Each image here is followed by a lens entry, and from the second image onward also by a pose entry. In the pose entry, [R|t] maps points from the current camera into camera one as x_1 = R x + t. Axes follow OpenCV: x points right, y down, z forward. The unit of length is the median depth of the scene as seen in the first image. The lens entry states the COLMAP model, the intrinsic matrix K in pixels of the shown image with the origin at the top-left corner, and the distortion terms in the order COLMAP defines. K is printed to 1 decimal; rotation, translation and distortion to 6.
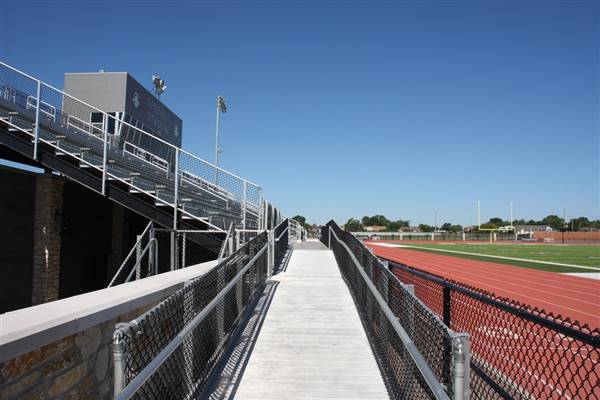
lens RADIAL K [[462.4, 0, 300.0], [0, 462.4, 200.0], [0, 0, 1]] dist [-0.107039, 0.000522]
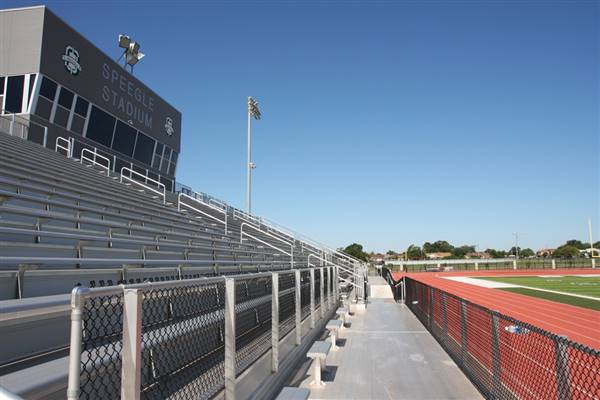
lens RADIAL K [[462.4, 0, 300.0], [0, 462.4, 200.0], [0, 0, 1]] dist [-0.107039, 0.000522]
pose [[0.992439, -0.034359, -0.117835, -0.000973], [0.027157, 0.997695, -0.062185, 0.001204], [0.119700, 0.058515, 0.991084, 0.101932]]
